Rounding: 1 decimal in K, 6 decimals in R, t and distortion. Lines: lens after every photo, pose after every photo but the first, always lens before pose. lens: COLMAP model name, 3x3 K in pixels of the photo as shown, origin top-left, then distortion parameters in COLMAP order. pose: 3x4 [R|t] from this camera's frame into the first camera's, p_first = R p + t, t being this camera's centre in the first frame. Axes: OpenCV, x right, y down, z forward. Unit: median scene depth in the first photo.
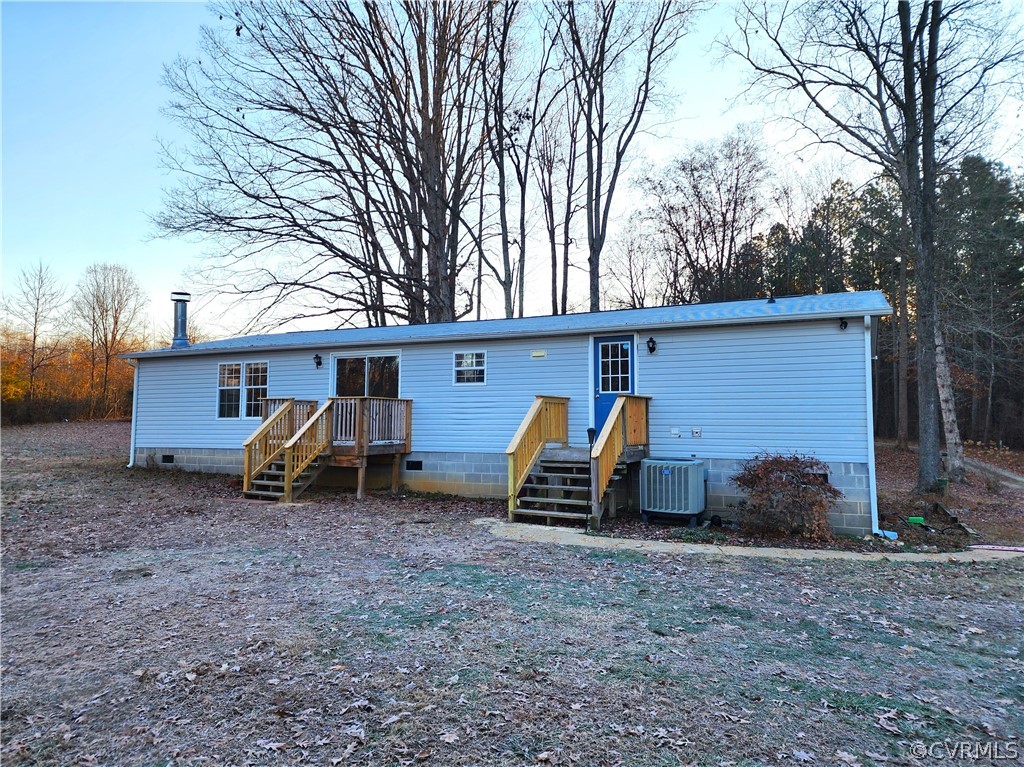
lens RADIAL K [[681.3, 0, 513.5], [0, 681.3, 381.0], [0, 0, 1]] dist [0.011045, -0.005447]
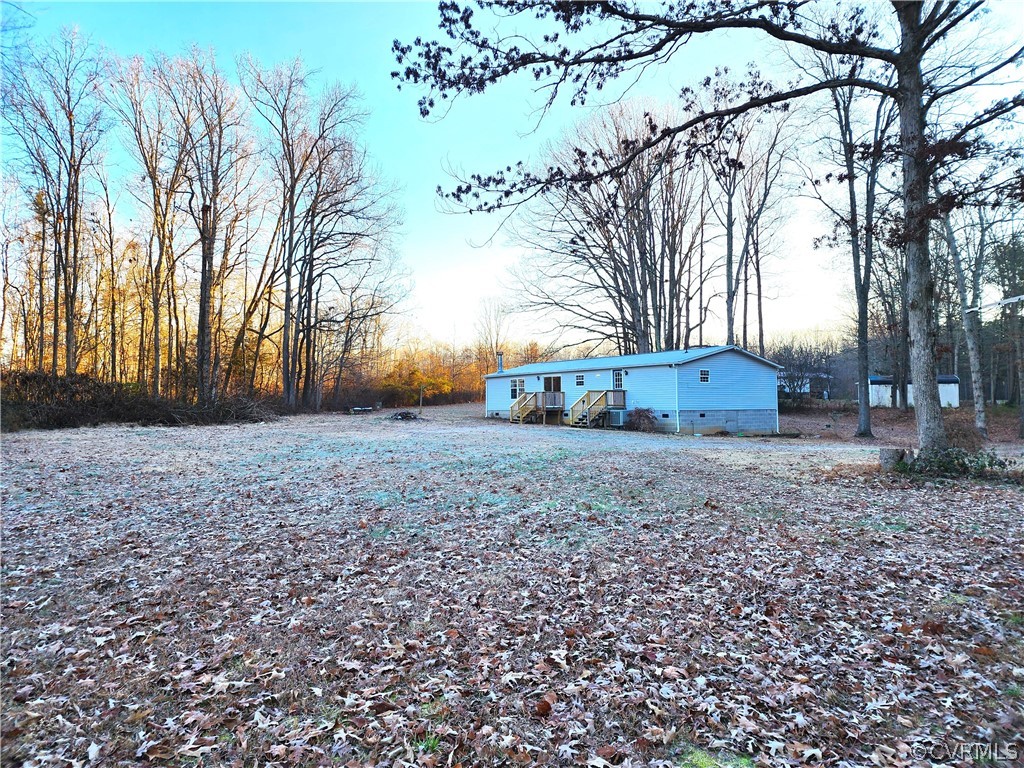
lens RADIAL K [[681.3, 0, 511.9], [0, 681.3, 387.5], [0, 0, 1]] dist [0.011045, -0.005447]
pose [[0.867156, -0.007787, -0.497976, 1.043484], [0.014320, 0.999854, 0.009302, -0.019216], [0.497831, -0.015197, 0.867141, -1.535909]]
